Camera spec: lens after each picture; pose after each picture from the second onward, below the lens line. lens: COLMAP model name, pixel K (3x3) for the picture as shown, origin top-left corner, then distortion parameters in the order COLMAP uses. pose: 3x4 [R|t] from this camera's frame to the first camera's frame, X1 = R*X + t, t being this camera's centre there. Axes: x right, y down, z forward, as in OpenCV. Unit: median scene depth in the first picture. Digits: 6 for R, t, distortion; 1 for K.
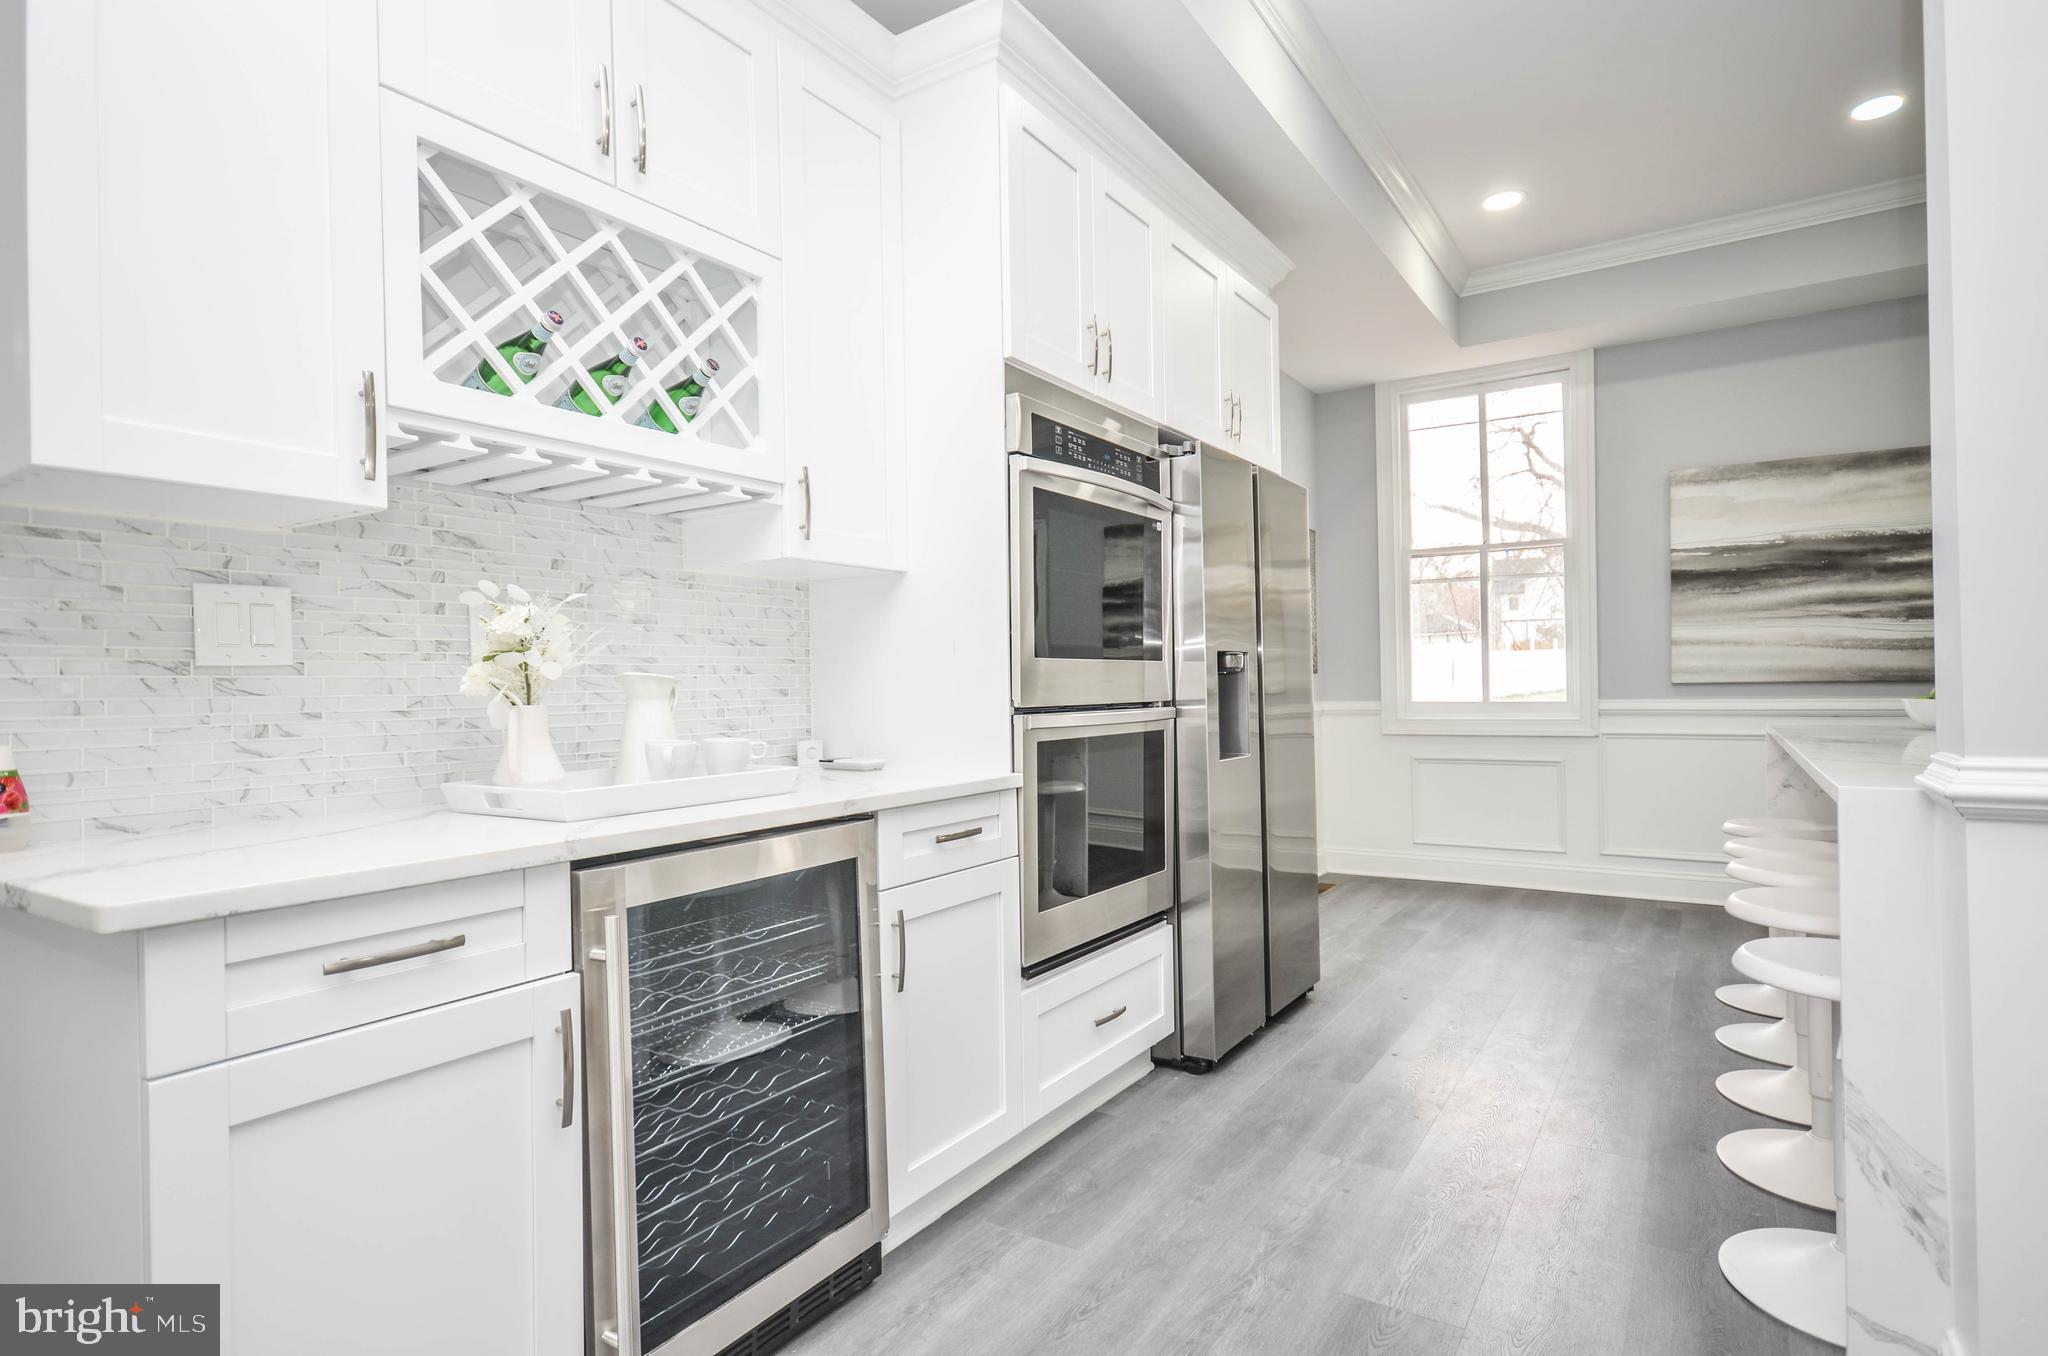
lens RADIAL K [[1062.5, 0, 1035.3], [0, 1062.5, 682.6], [0, 0, 1]] dist [0.012337, 0.001485]
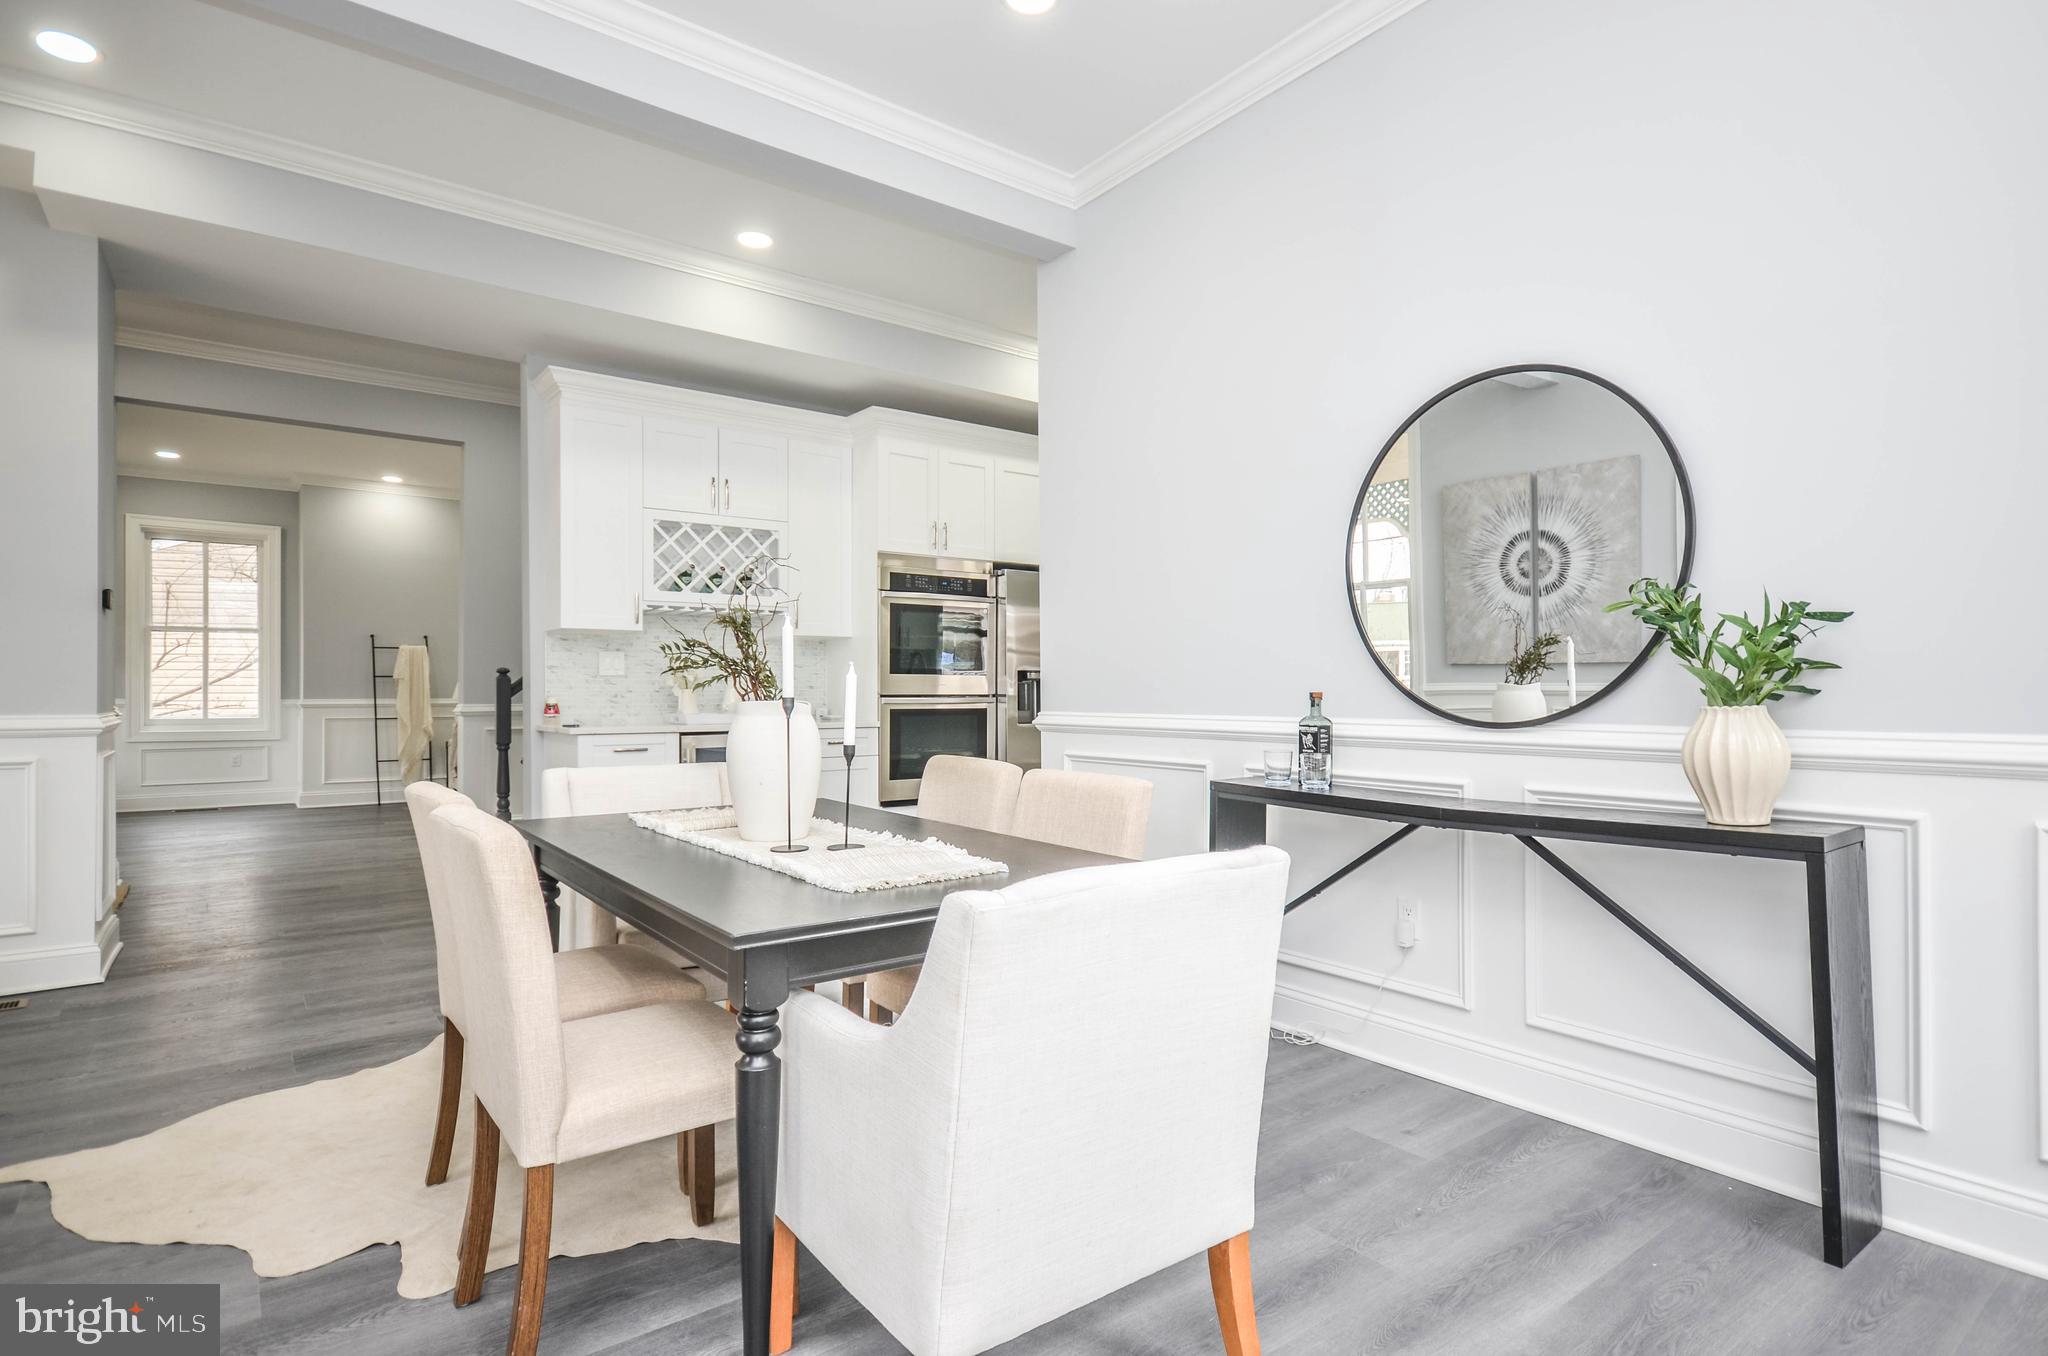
lens RADIAL K [[1062.5, 0, 1007.6], [0, 1062.5, 678.1], [0, 0, 1]] dist [0.012337, 0.001485]
pose [[0.935276, 0.012058, -0.353714, 0.573233], [-0.015711, 0.999849, -0.007457, -0.000549], [0.353570, 0.012531, 0.935324, -0.601780]]
